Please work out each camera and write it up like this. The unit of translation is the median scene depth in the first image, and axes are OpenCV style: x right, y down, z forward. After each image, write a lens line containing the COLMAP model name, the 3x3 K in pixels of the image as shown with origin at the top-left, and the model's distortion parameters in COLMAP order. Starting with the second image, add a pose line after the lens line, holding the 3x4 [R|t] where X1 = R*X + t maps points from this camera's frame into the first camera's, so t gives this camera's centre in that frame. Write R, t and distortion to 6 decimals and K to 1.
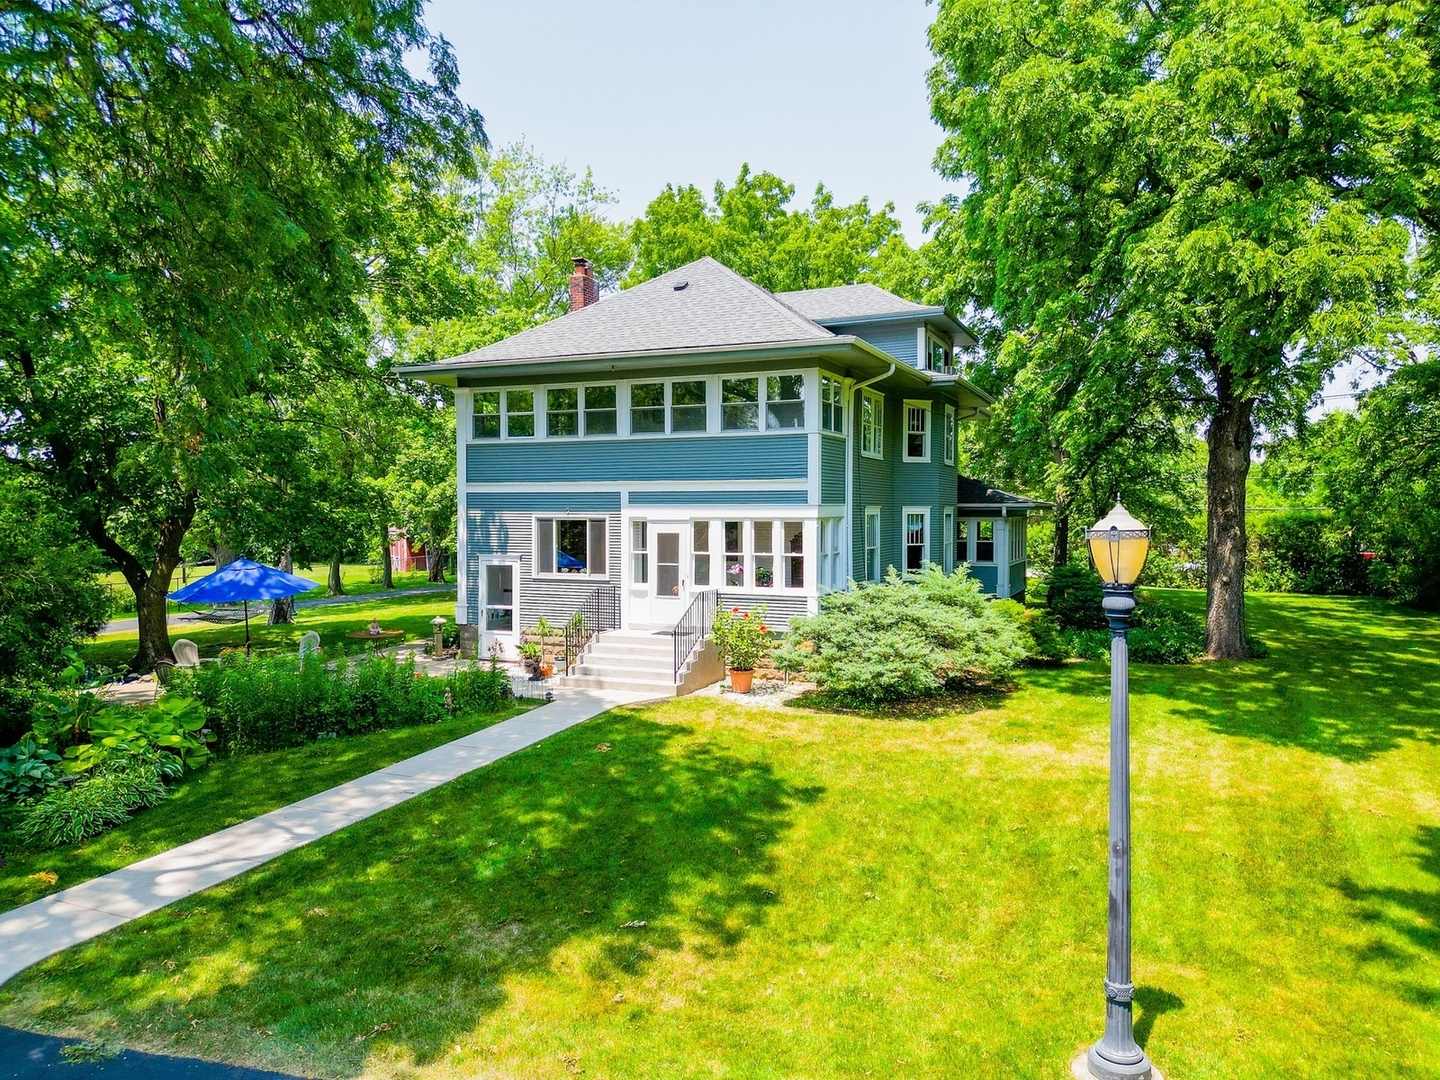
lens RADIAL K [[1013.0, 0, 720.0], [0, 1013.0, 540.0], [0, 0, 1]] dist [0.079378, -0.092960]
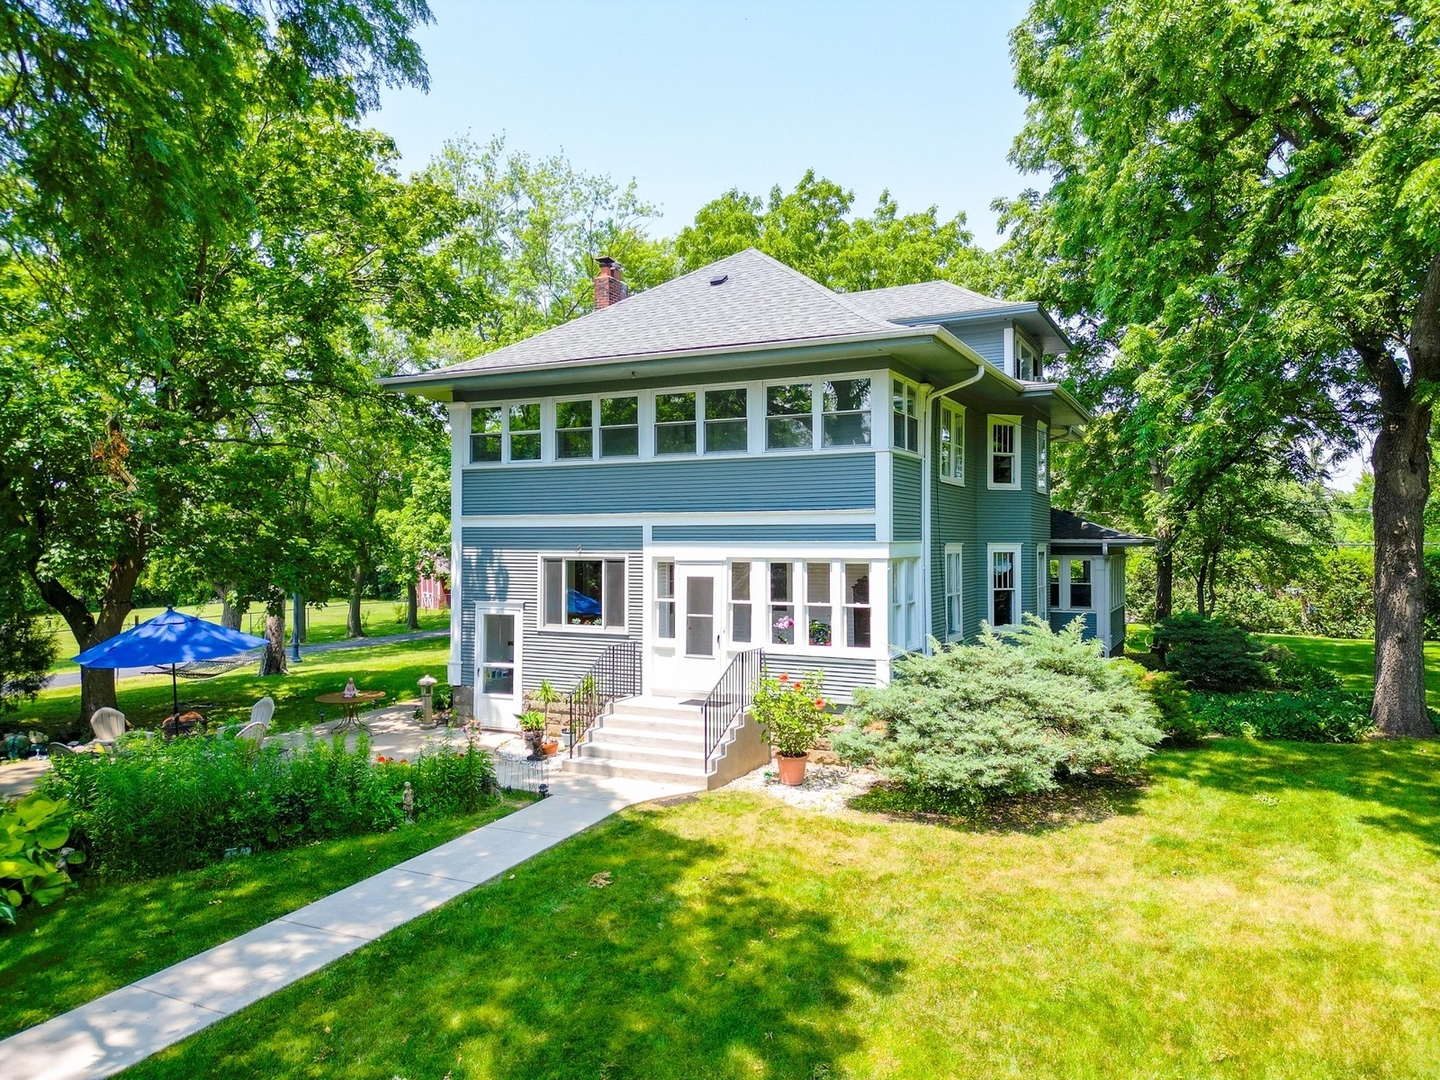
lens RADIAL K [[1013.0, 0, 720.0], [0, 1013.0, 540.0], [0, 0, 1]] dist [0.079378, -0.092960]
pose [[0.998700, -0.000135, -0.050972, 0.005682], [-0.001505, 0.999483, -0.032128, -0.010414], [0.050950, 0.032163, 0.998183, 0.195201]]
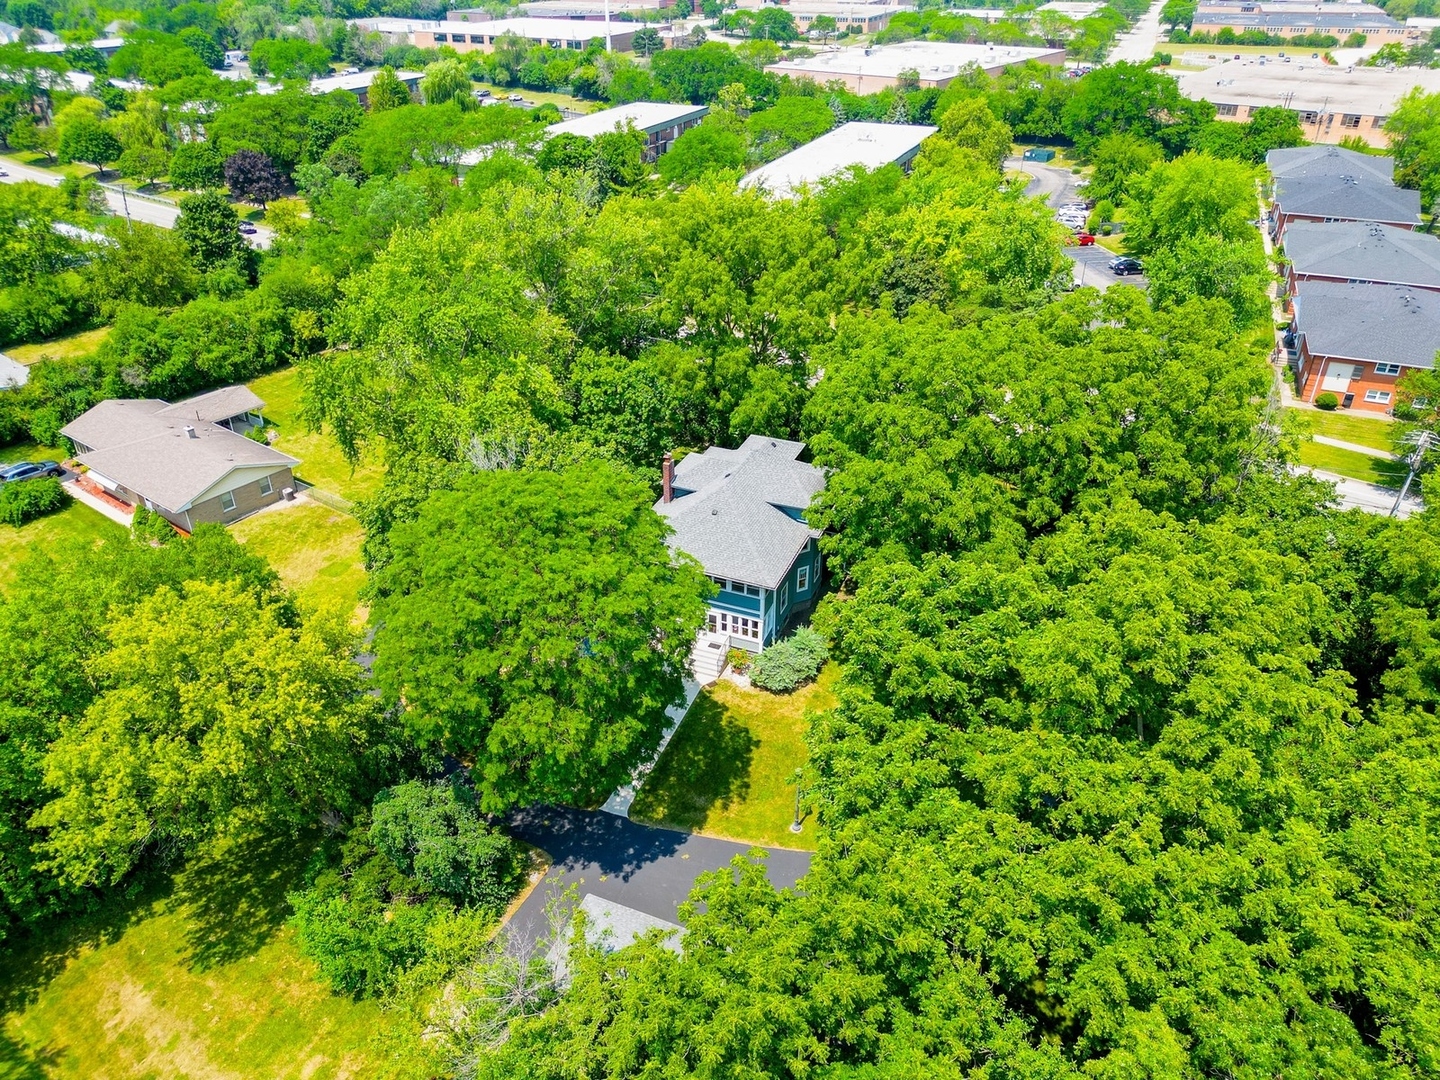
lens RADIAL K [[1013.0, 0, 720.0], [0, 1013.0, 540.0], [0, 0, 1]] dist [0.079378, -0.092960]
pose [[0.998909, -0.010128, 0.045584, -0.162857], [-0.013329, 0.873732, 0.486226, -1.637120], [-0.044753, -0.486303, 0.872644, -1.477124]]
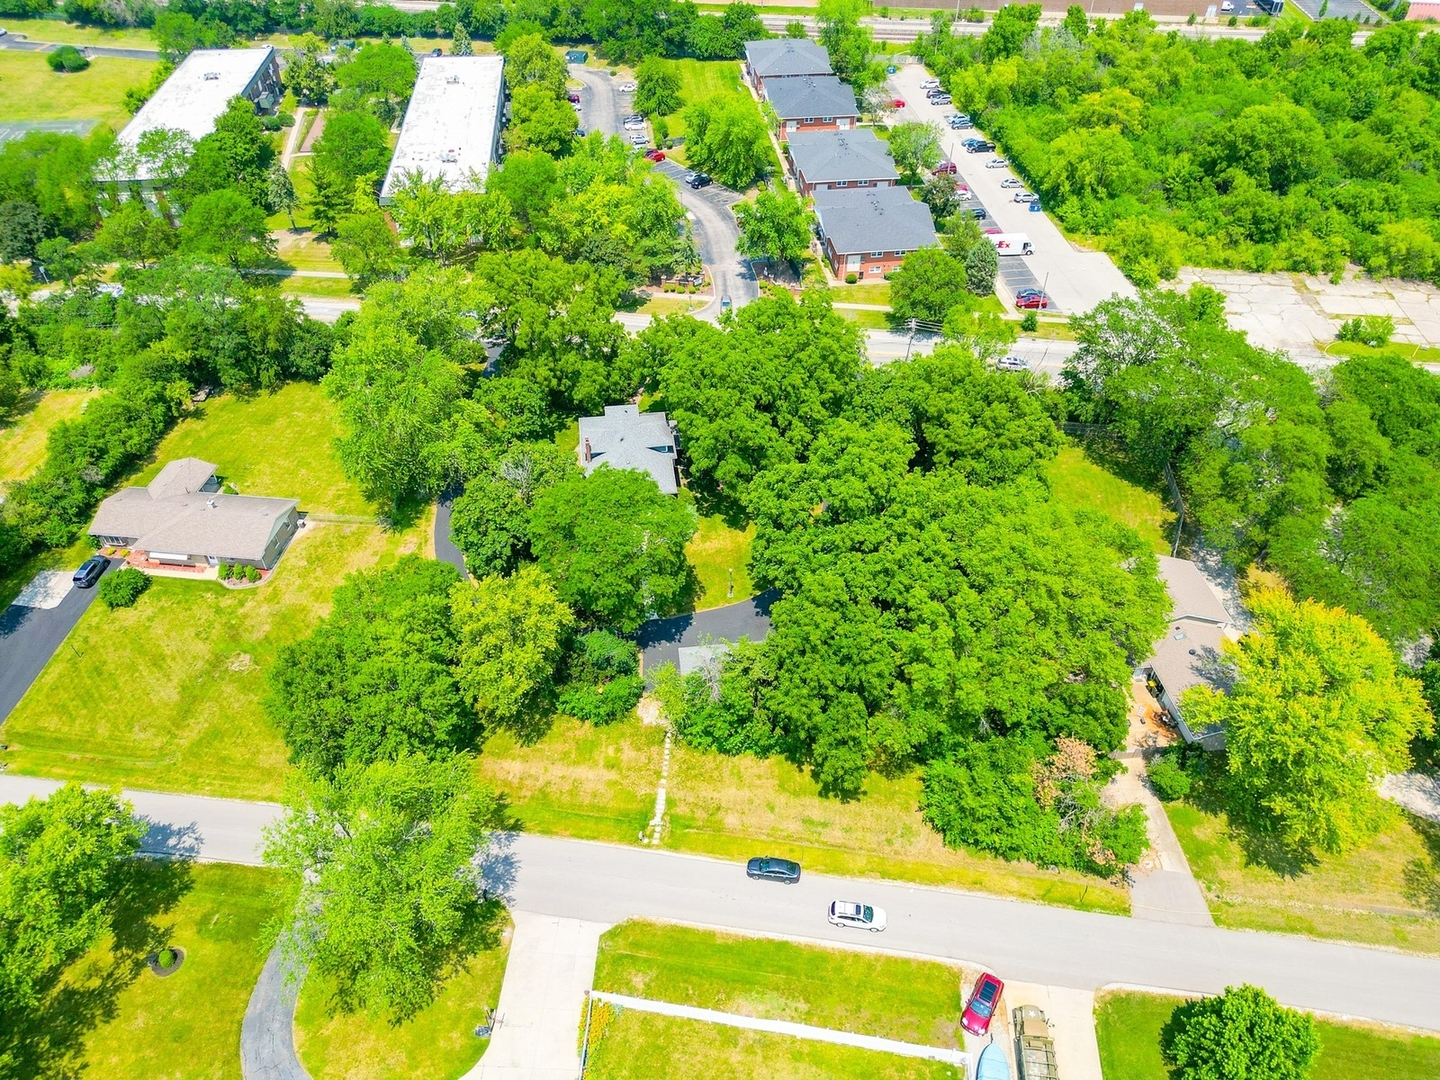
lens RADIAL K [[1013.0, 0, 720.0], [0, 1013.0, 540.0], [0, 0, 1]] dist [0.079378, -0.092960]
pose [[0.845999, -0.345417, 0.406168, -2.269660], [0.001892, 0.763718, 0.645547, -3.795963], [-0.533181, -0.545364, 0.646759, -3.170406]]
